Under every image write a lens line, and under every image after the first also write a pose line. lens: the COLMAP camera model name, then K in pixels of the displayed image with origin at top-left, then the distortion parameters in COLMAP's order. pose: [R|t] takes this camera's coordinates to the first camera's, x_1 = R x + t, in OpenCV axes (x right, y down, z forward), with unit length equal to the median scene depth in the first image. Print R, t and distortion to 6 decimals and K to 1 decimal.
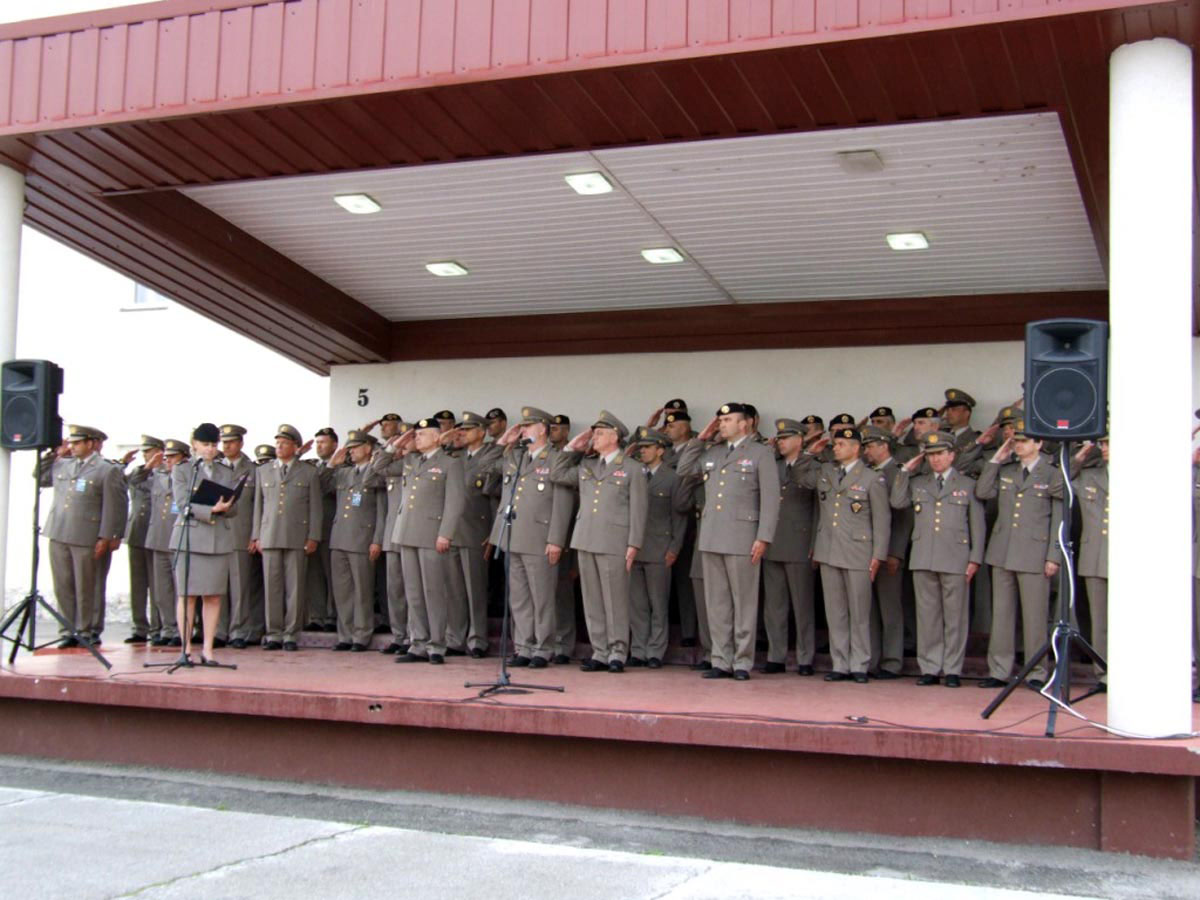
lens RADIAL K [[1583.8, 0, 596.7], [0, 1583.8, 459.3], [0, 0, 1]] dist [-0.045331, 0.000000]
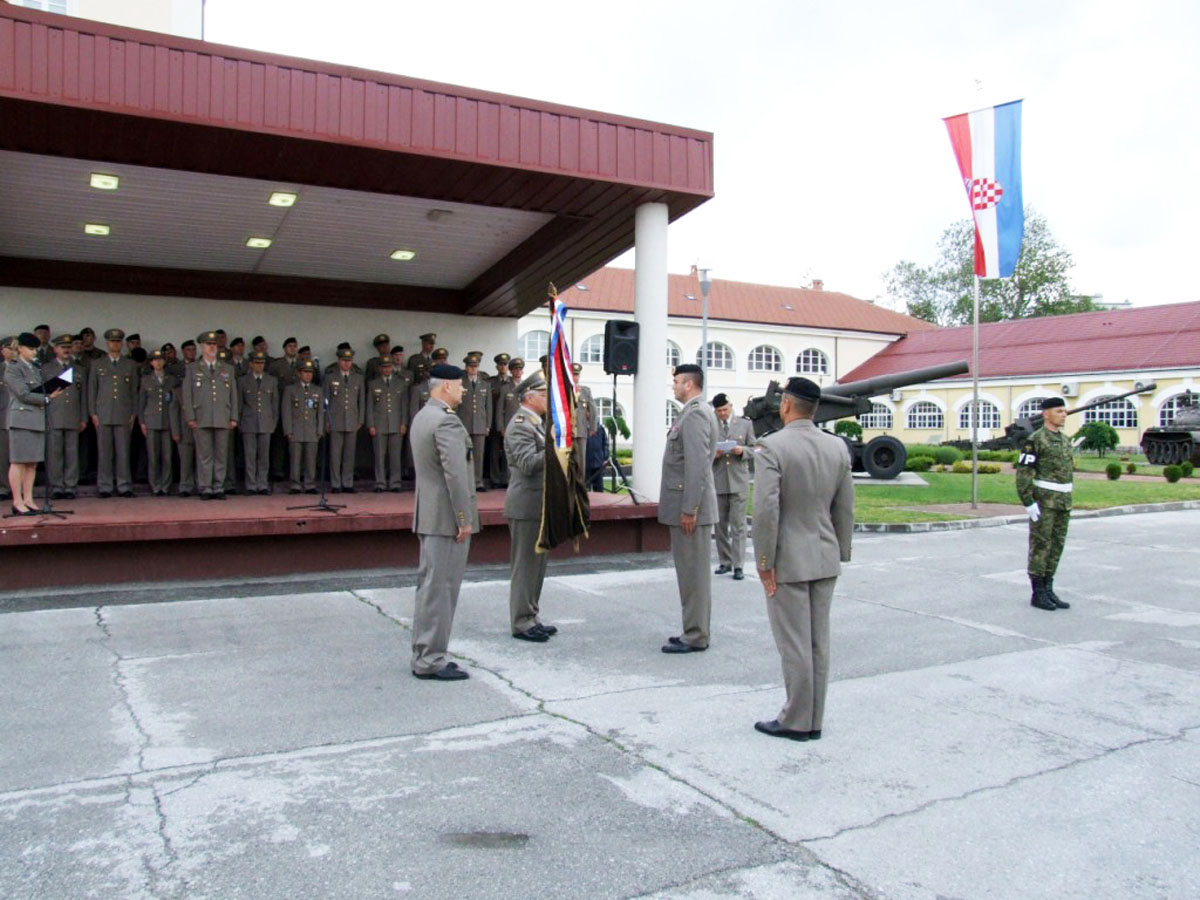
lens RADIAL K [[969.9, 0, 588.6], [0, 969.9, 450.9], [0, 0, 1]] dist [-0.145587, 0.114516]
pose [[0.606846, -0.031593, 0.794191, -0.639831], [-0.042875, 0.996454, 0.072400, -0.001406], [-0.793662, -0.077987, 0.603339, 0.153427]]
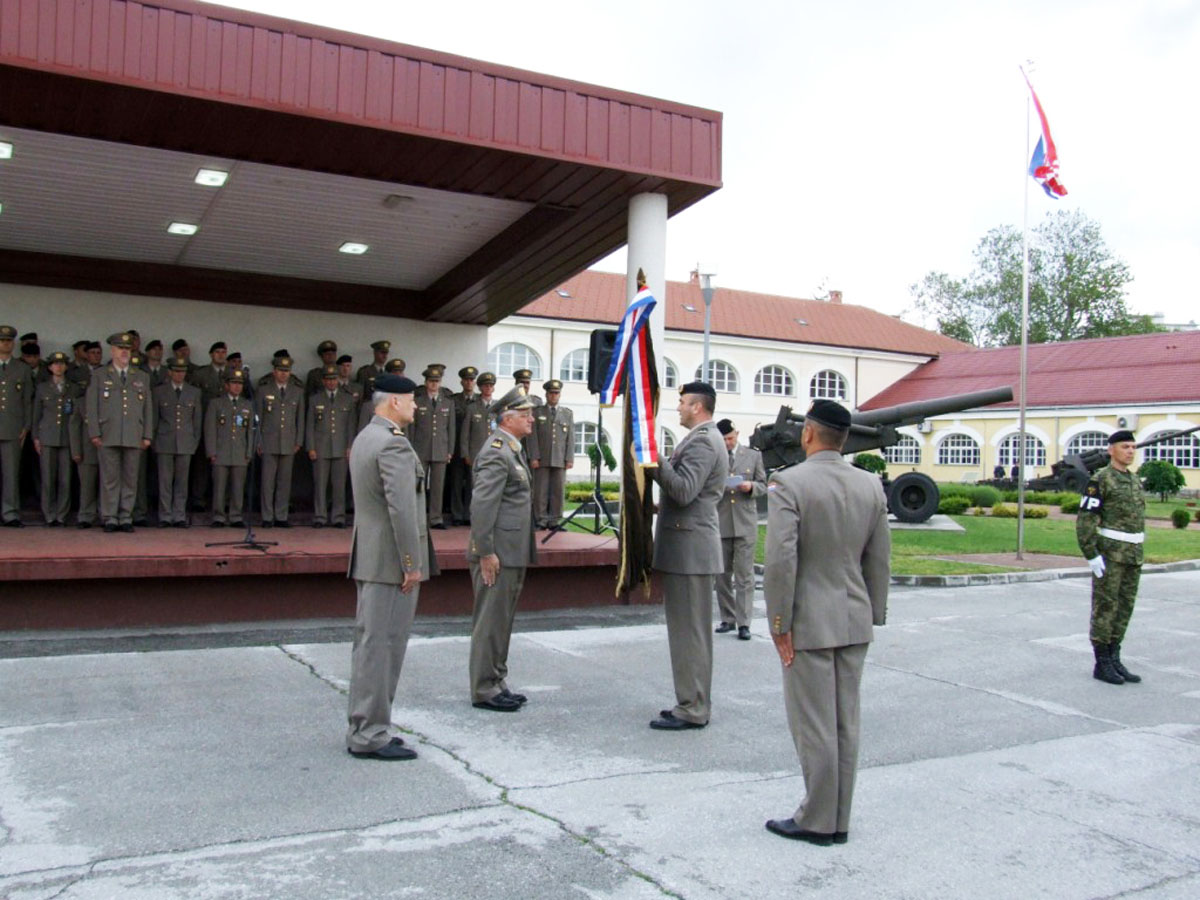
lens RADIAL K [[1116.7, 0, 591.1], [0, 1116.7, 451.0], [0, 0, 1]] dist [-0.095387, 0.000000]
pose [[0.590655, 0.003662, 0.806916, -0.618864], [-0.063970, 0.997055, 0.042300, 0.000367], [-0.804385, -0.076603, 0.589149, 0.169555]]
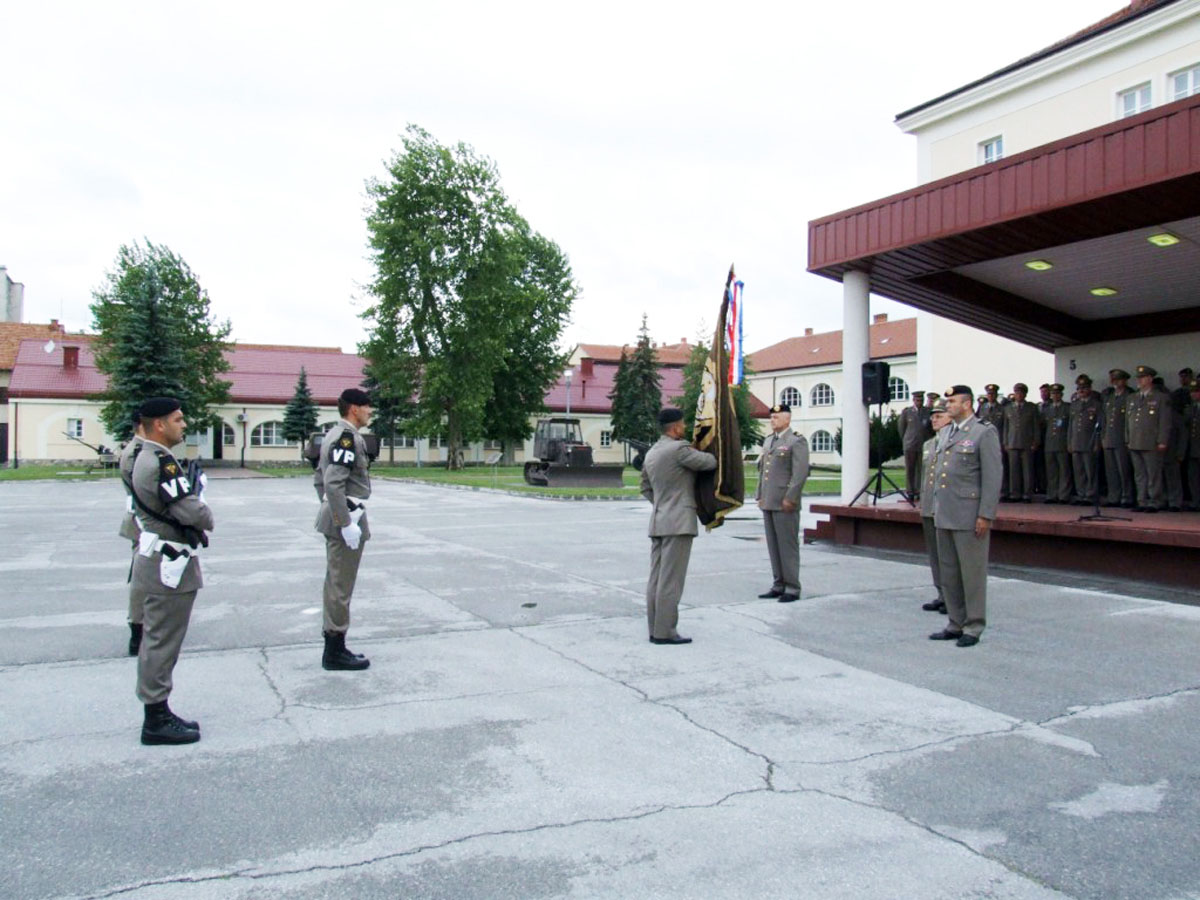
lens RADIAL K [[969.9, 0, 602.4], [0, 969.9, 450.1], [0, 0, 1]] dist [-0.145587, 0.114516]
pose [[0.751682, -0.016409, -0.659321, 0.224953], [0.048769, 0.998337, 0.030754, -0.002158], [0.657720, -0.055272, 0.751232, -0.228252]]
